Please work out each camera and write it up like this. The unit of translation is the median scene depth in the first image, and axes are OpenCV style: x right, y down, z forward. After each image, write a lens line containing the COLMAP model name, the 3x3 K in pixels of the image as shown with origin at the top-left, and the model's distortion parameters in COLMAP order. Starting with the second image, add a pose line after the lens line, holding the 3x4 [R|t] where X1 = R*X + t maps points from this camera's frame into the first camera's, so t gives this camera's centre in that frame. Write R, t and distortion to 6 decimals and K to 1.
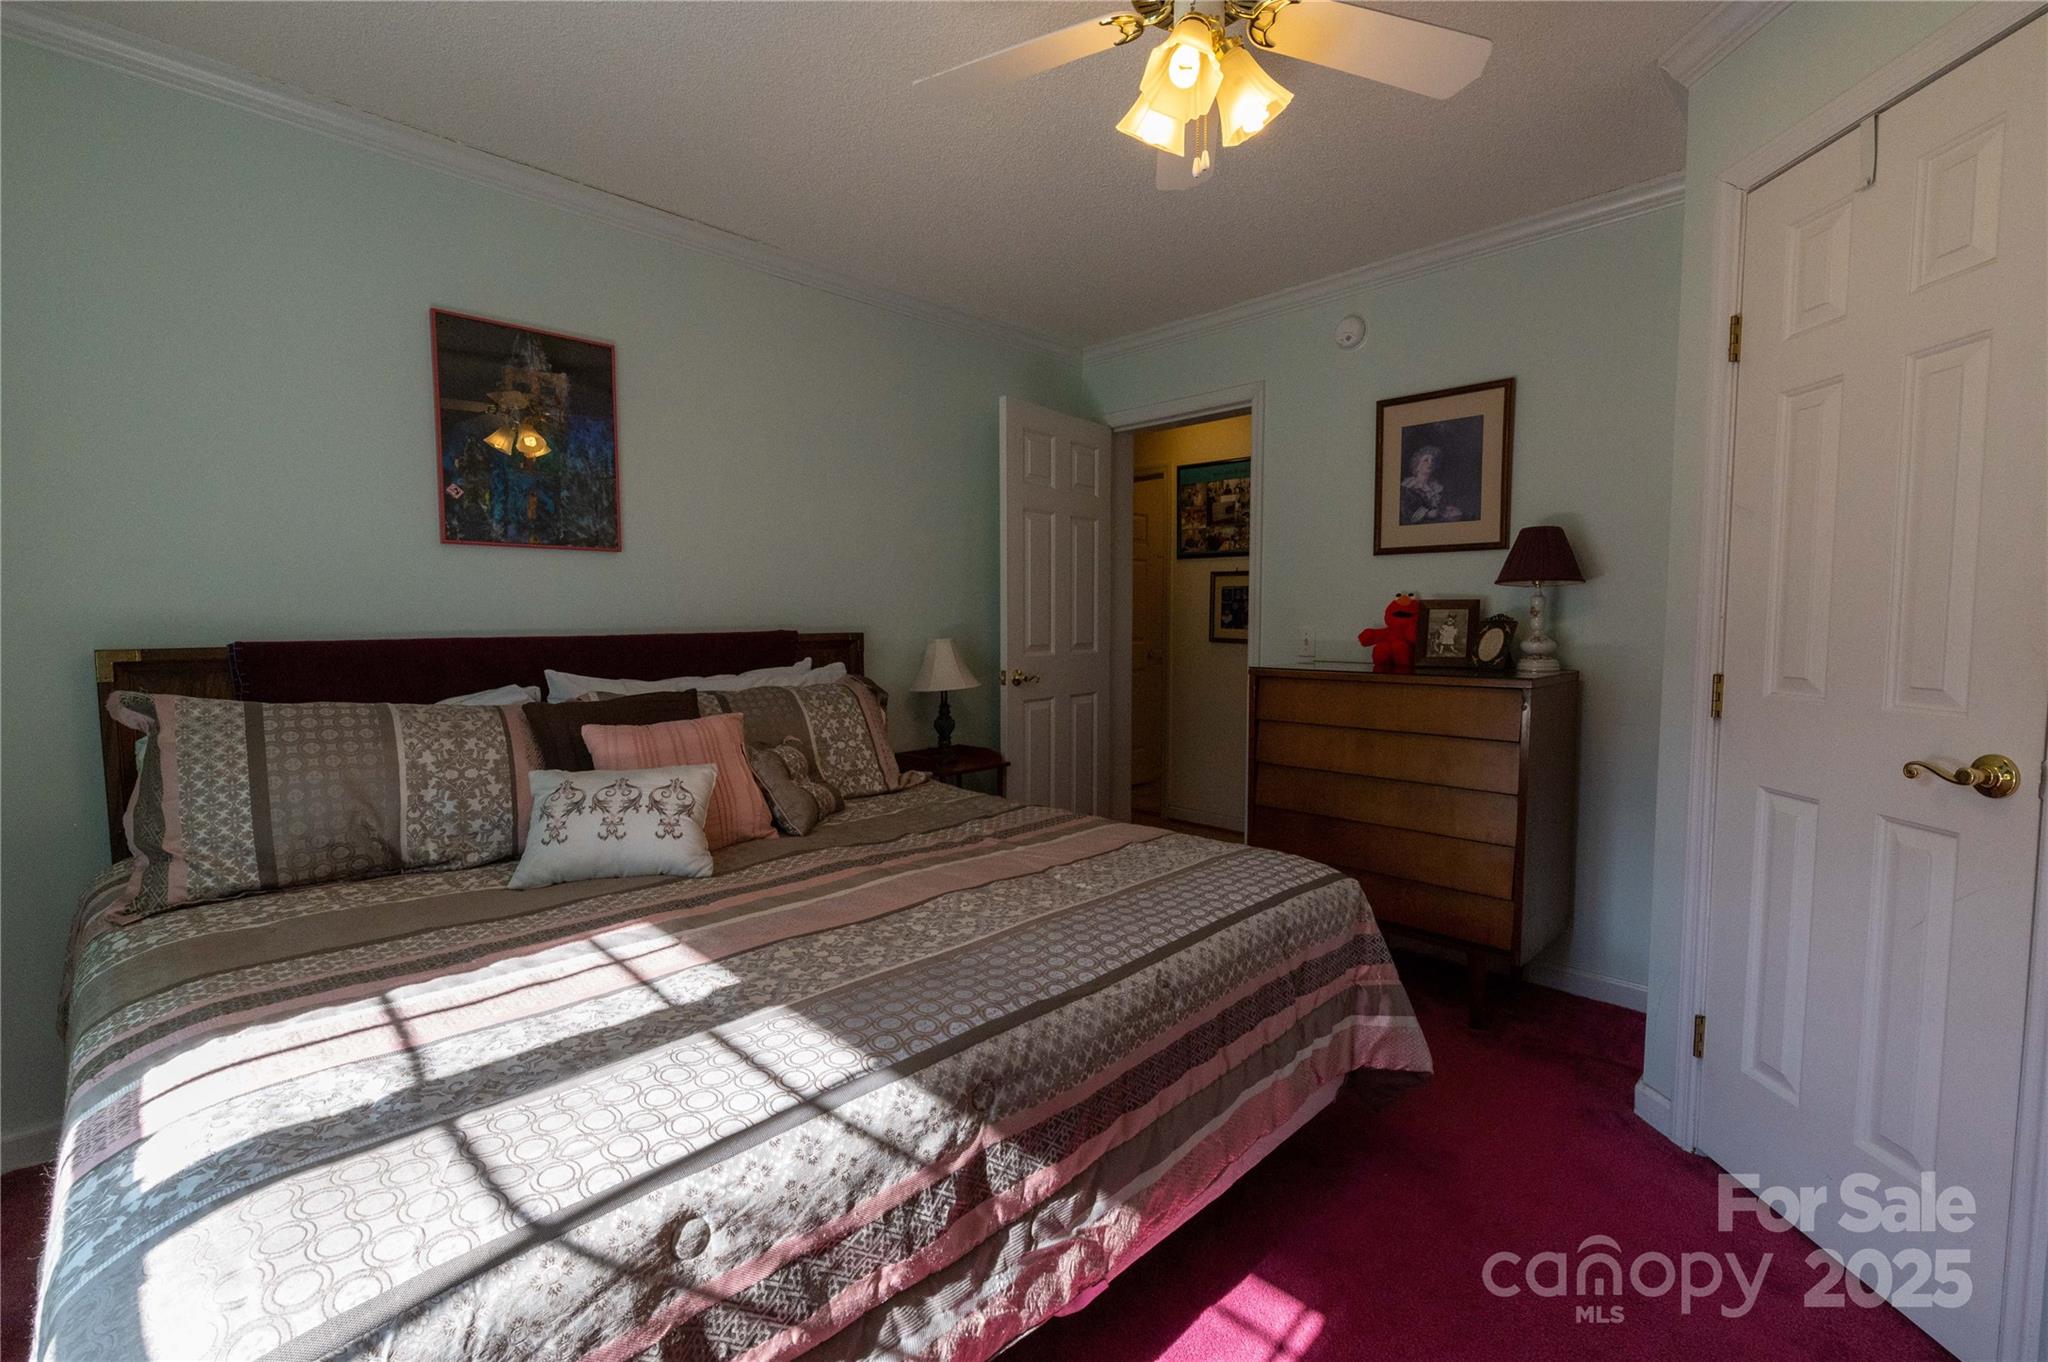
lens RADIAL K [[873.4, 0, 1026.7], [0, 873.4, 681.1], [0, 0, 1]] dist [-0.002774, 0.000708]
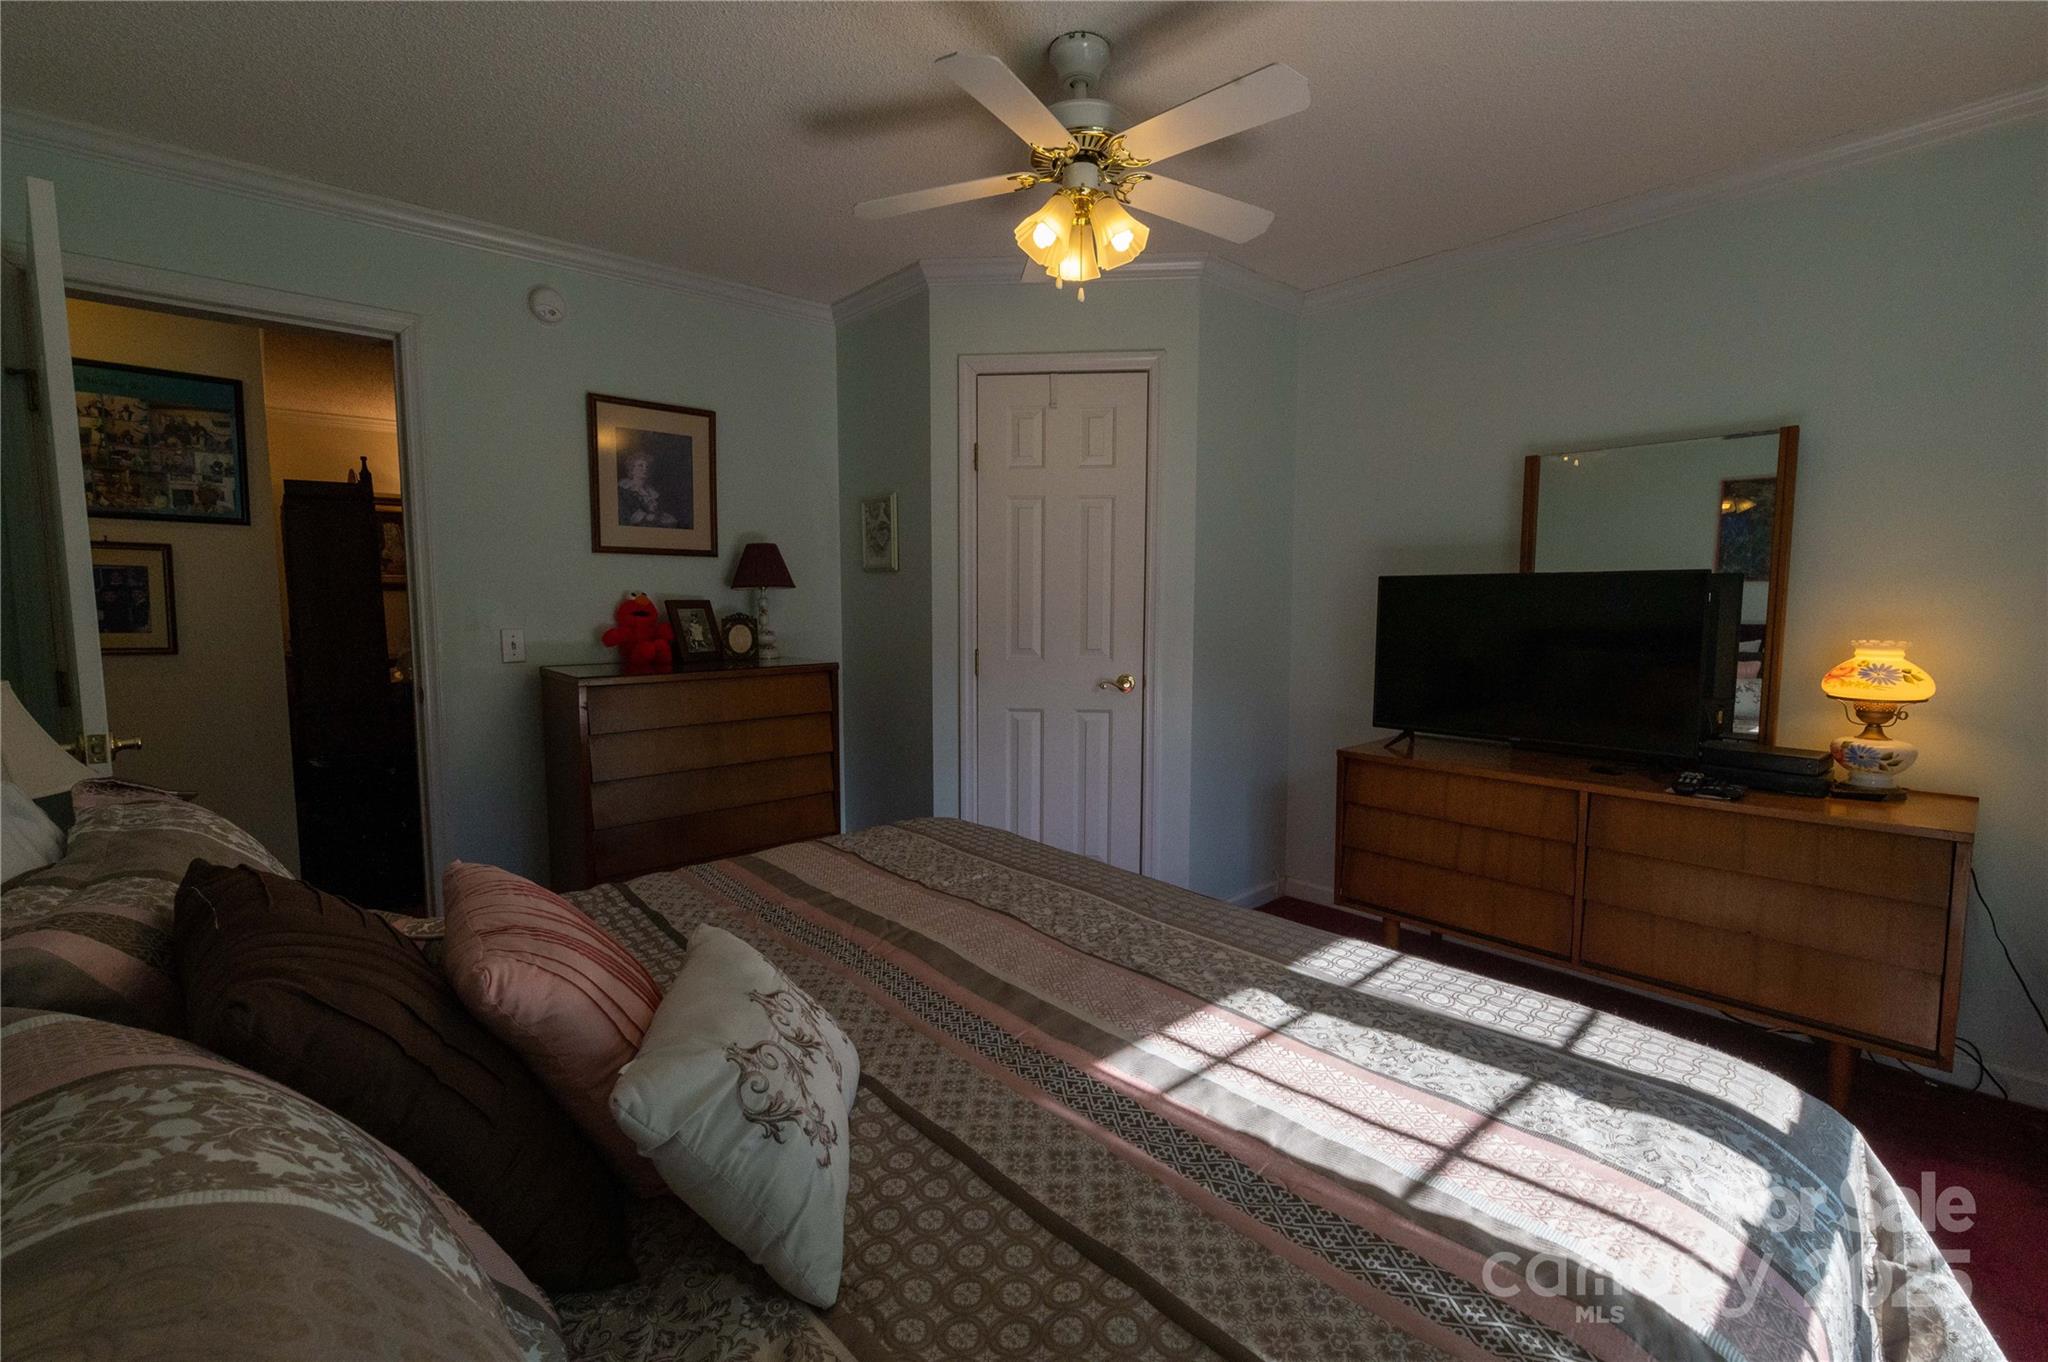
lens RADIAL K [[873.4, 0, 1020.6], [0, 873.4, 679.2], [0, 0, 1]] dist [-0.002774, 0.000708]
pose [[0.054537, -0.090433, 0.994408, -1.151729], [0.068024, 0.993913, 0.086658, -0.118008], [-0.996192, 0.062918, 0.060357, 1.004224]]
